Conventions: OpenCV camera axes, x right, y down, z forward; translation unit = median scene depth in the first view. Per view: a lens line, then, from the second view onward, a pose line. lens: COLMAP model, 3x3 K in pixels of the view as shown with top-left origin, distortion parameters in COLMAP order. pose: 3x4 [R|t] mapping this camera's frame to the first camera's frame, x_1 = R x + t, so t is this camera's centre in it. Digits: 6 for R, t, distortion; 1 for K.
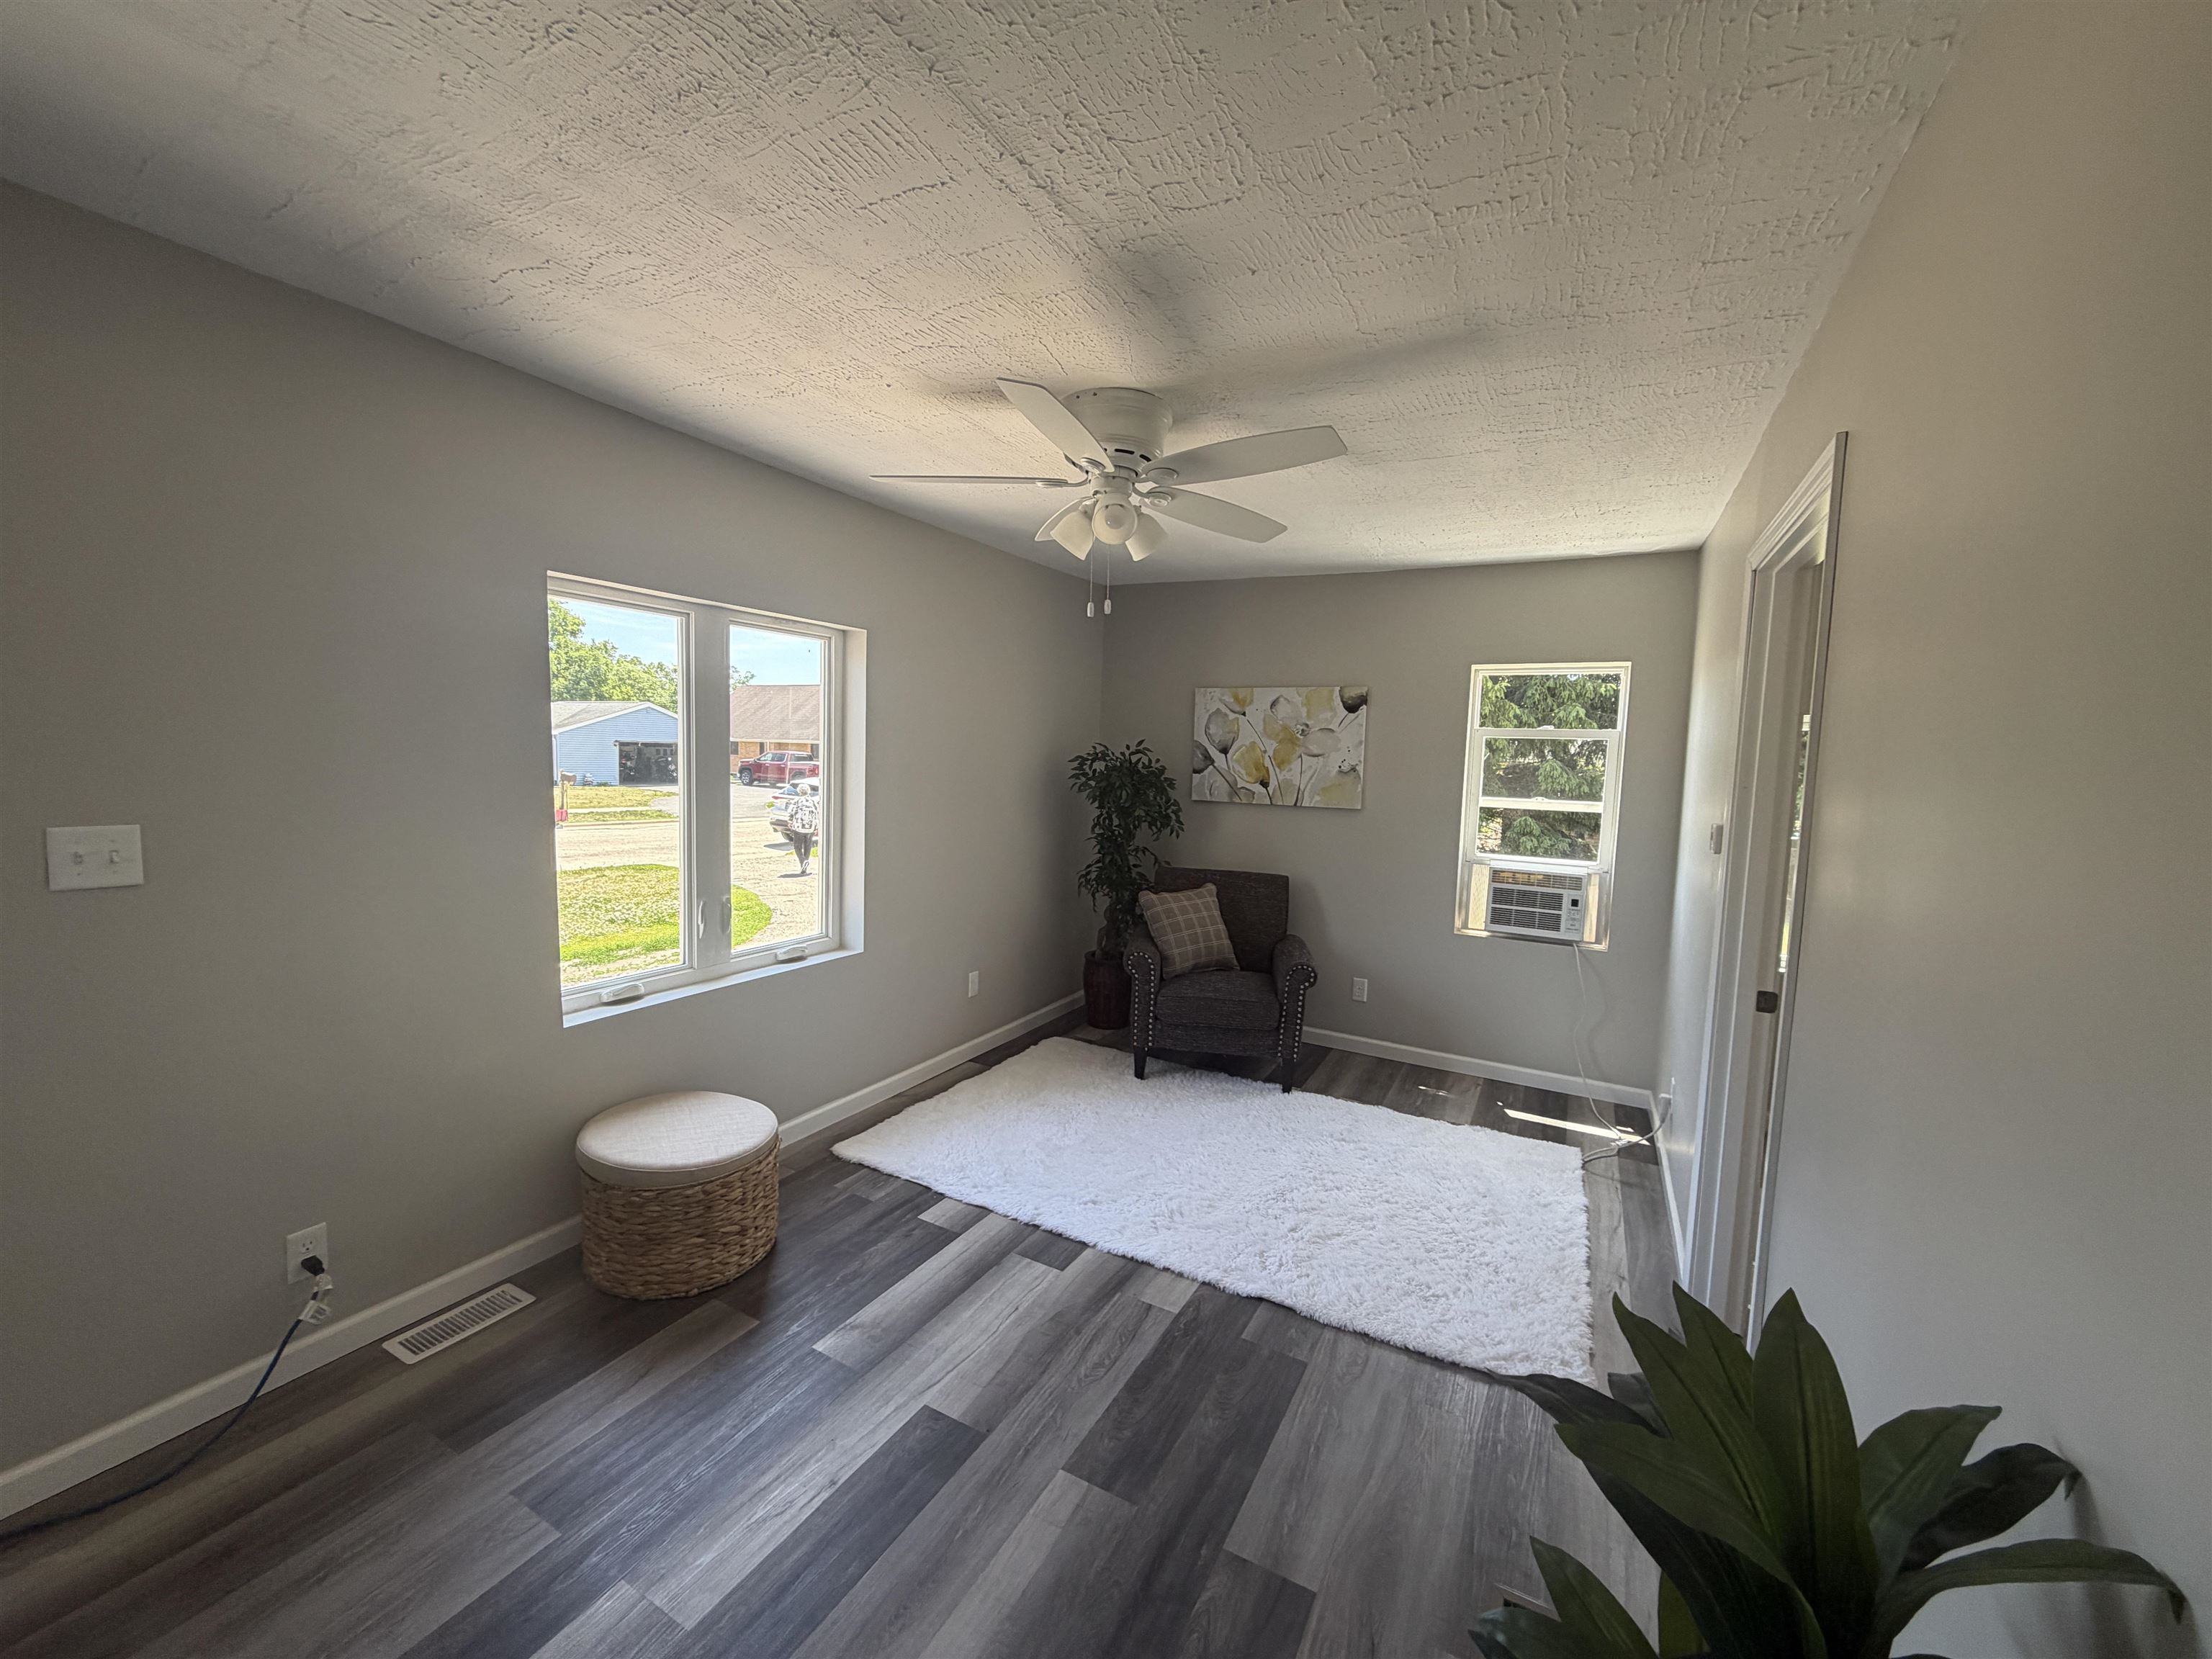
lens RADIAL K [[884.9, 0, 1106.0], [0, 884.9, 829.5], [0, 0, 1]] dist [0.001185, 0.000103]
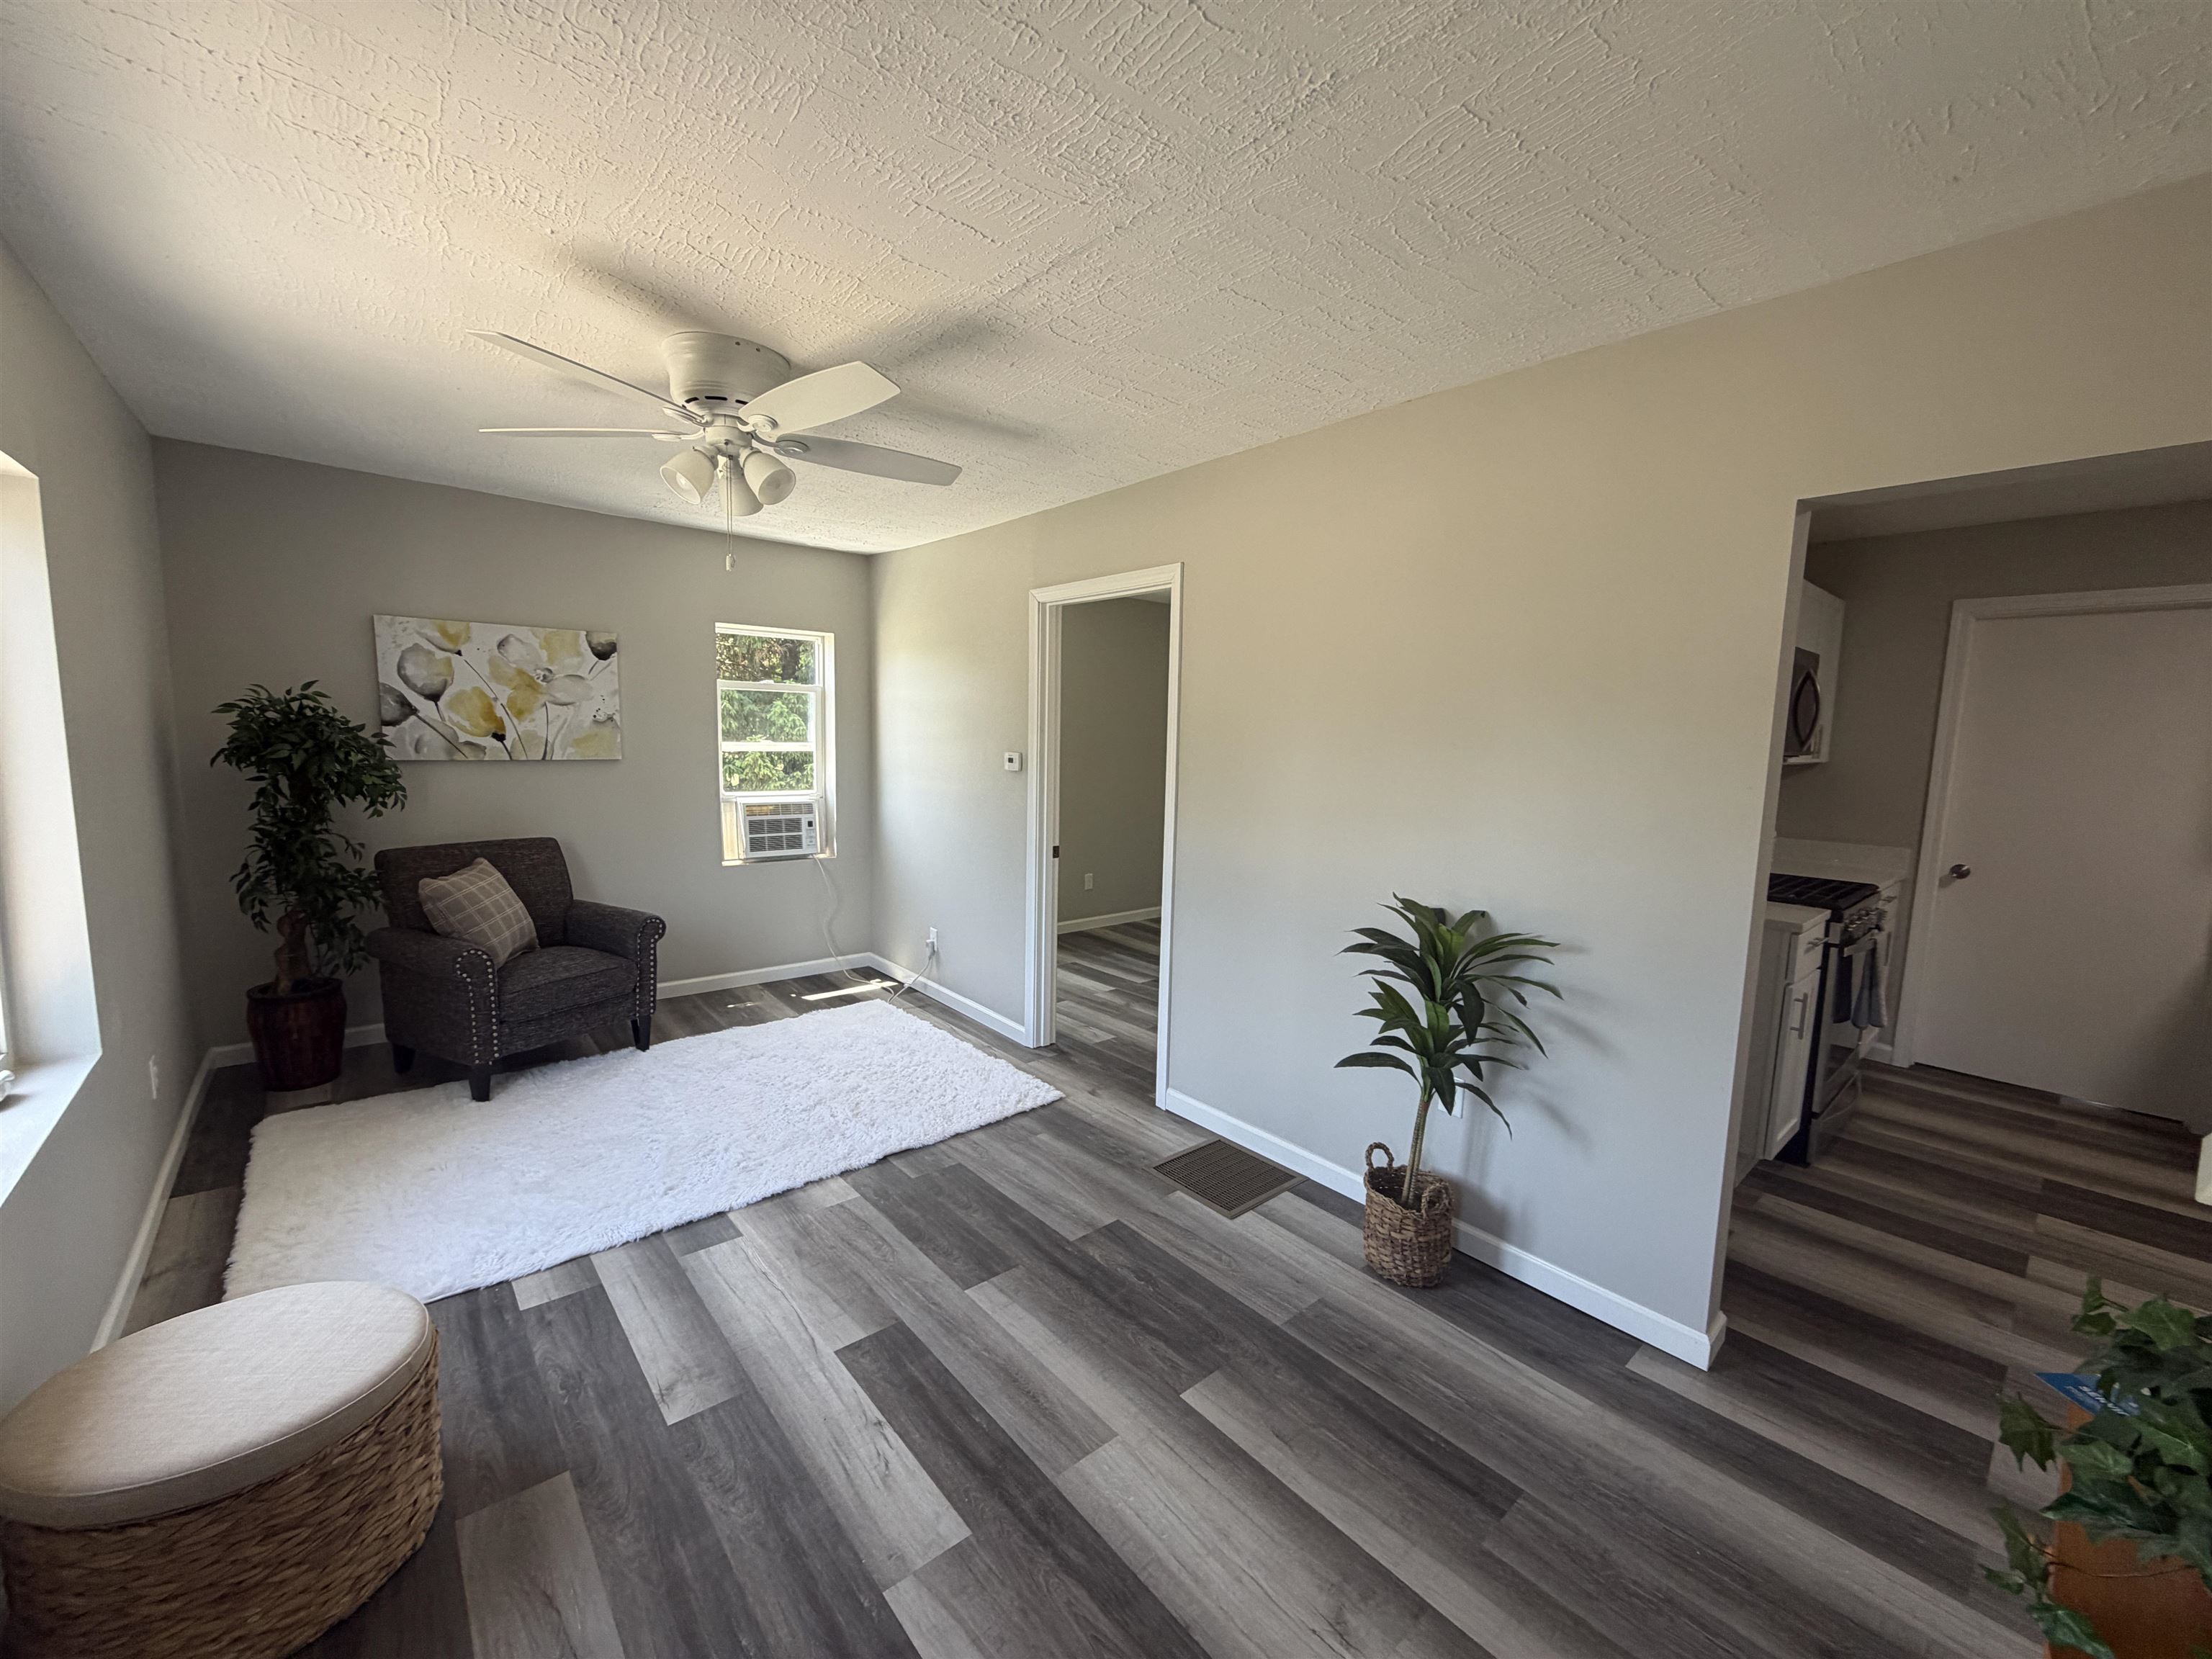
lens RADIAL K [[883.1, 0, 1102.0], [0, 883.1, 831.9], [0, 0, 1]] dist [-0.000213, 0.000236]
pose [[0.354492, -0.132489, 0.925625, -0.482108], [0.064249, 0.991023, 0.117244, -0.025926], [-0.932849, 0.017908, 0.359821, 0.162737]]
